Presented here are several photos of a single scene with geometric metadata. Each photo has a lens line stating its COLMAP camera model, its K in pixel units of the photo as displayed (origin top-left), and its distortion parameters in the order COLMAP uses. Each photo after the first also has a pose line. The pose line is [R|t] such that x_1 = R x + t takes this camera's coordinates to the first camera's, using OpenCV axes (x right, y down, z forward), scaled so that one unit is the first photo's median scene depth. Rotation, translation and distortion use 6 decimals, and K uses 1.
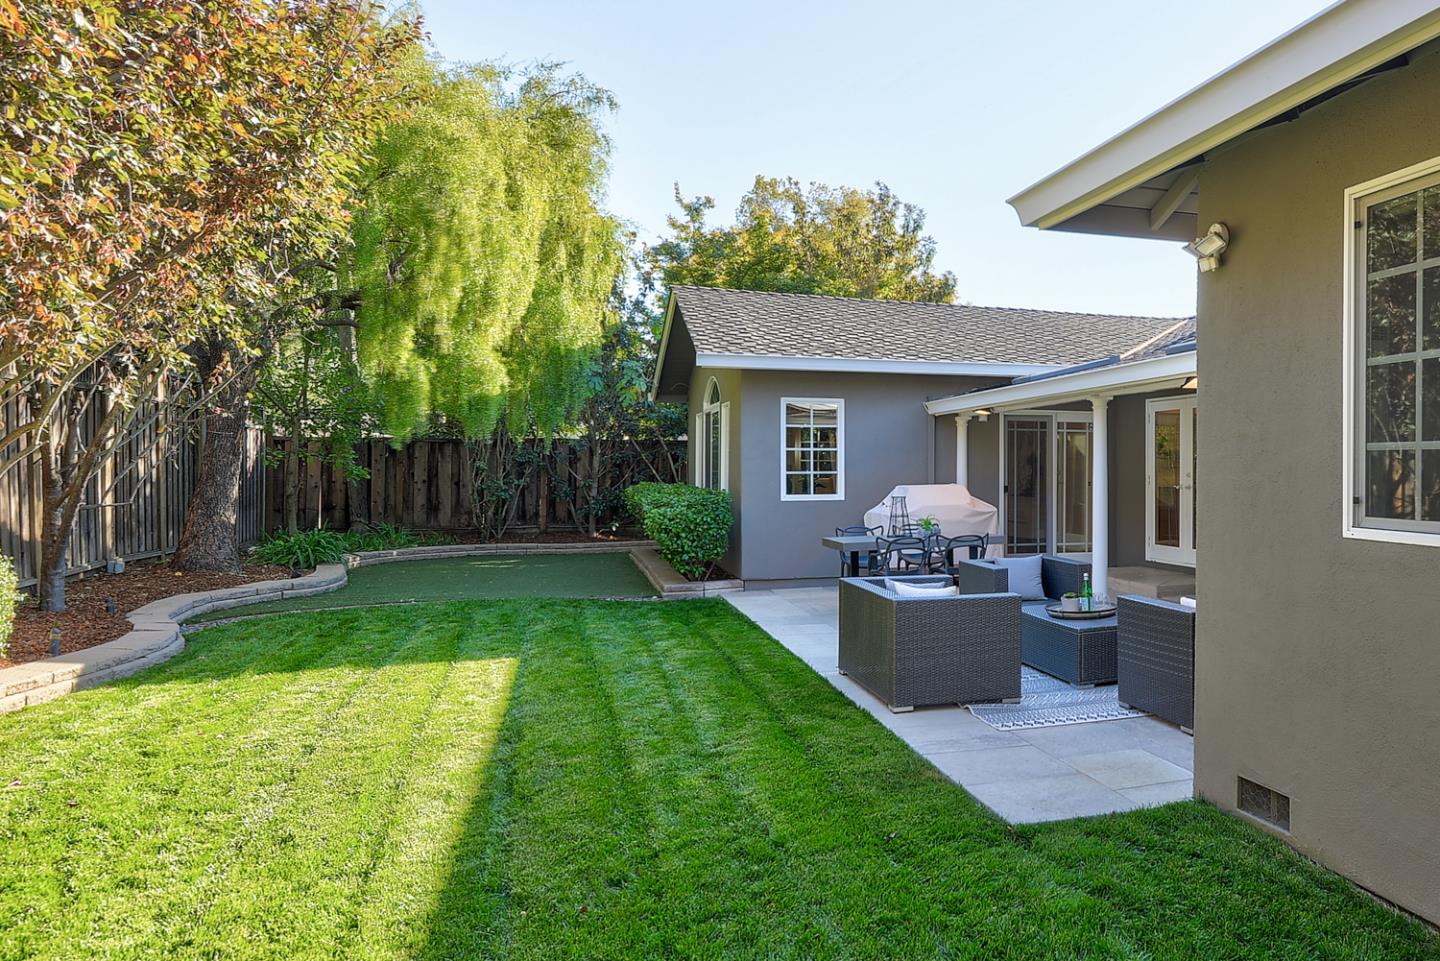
lens RADIAL K [[845.1, 0, 716.4], [0, 845.1, 486.0], [0, 0, 1]] dist [0.017358, -0.010925]
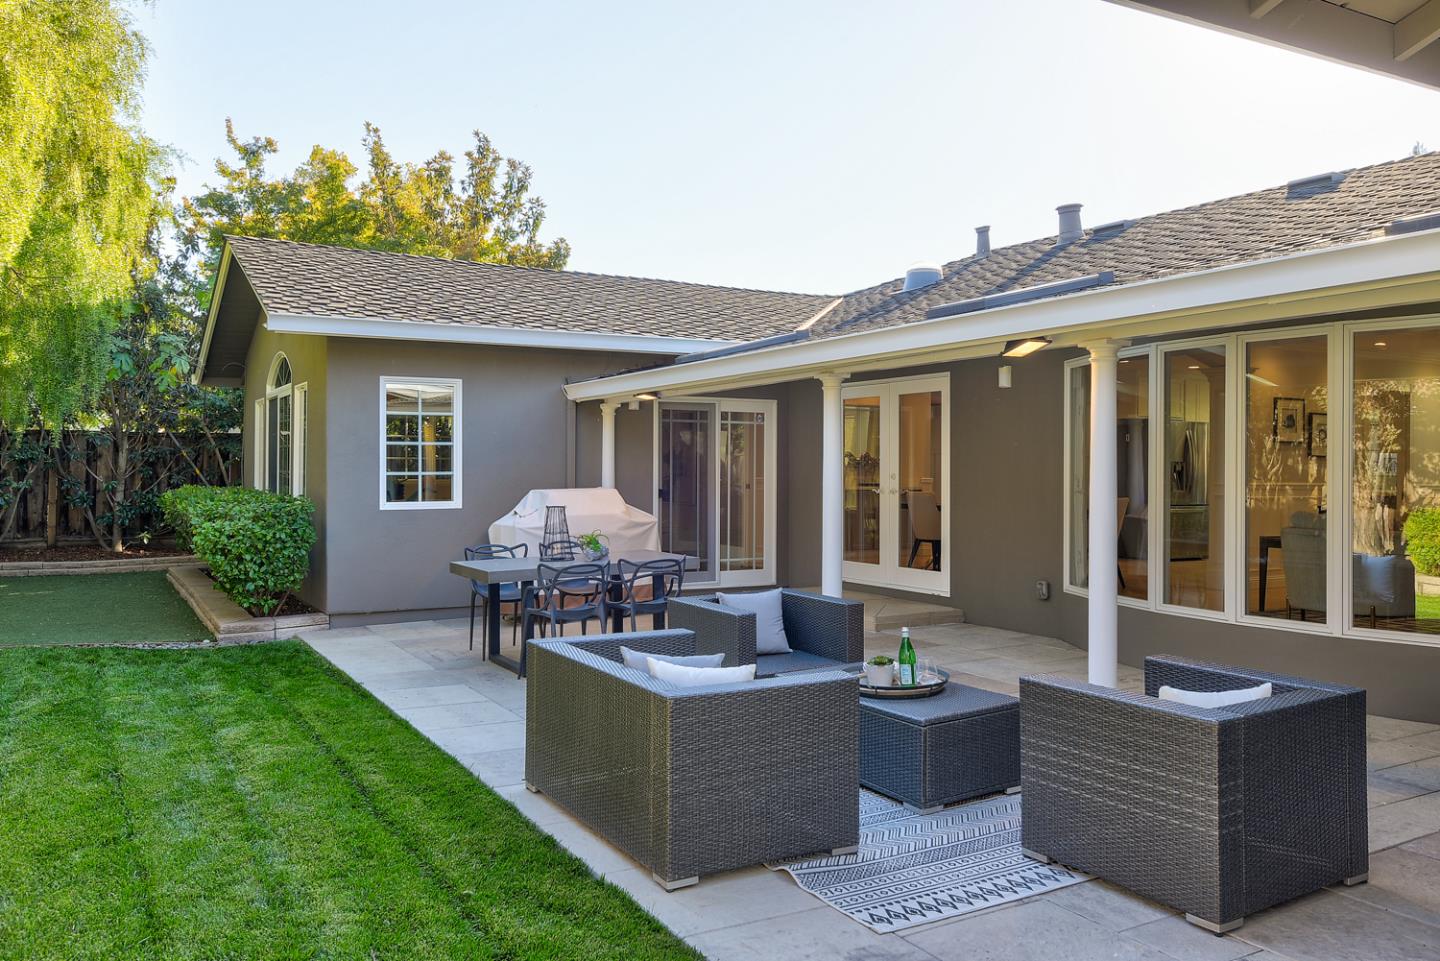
lens RADIAL K [[1580.3, 0, 728.0], [0, 1580.3, 466.1], [0, 0, 1]] dist [0.031872, 0.000000]
pose [[0.975637, 0.001298, 0.219389, 0.071164], [0.003876, 0.999724, -0.023152, 0.012360], [-0.219359, 0.023439, 0.975363, -0.483194]]
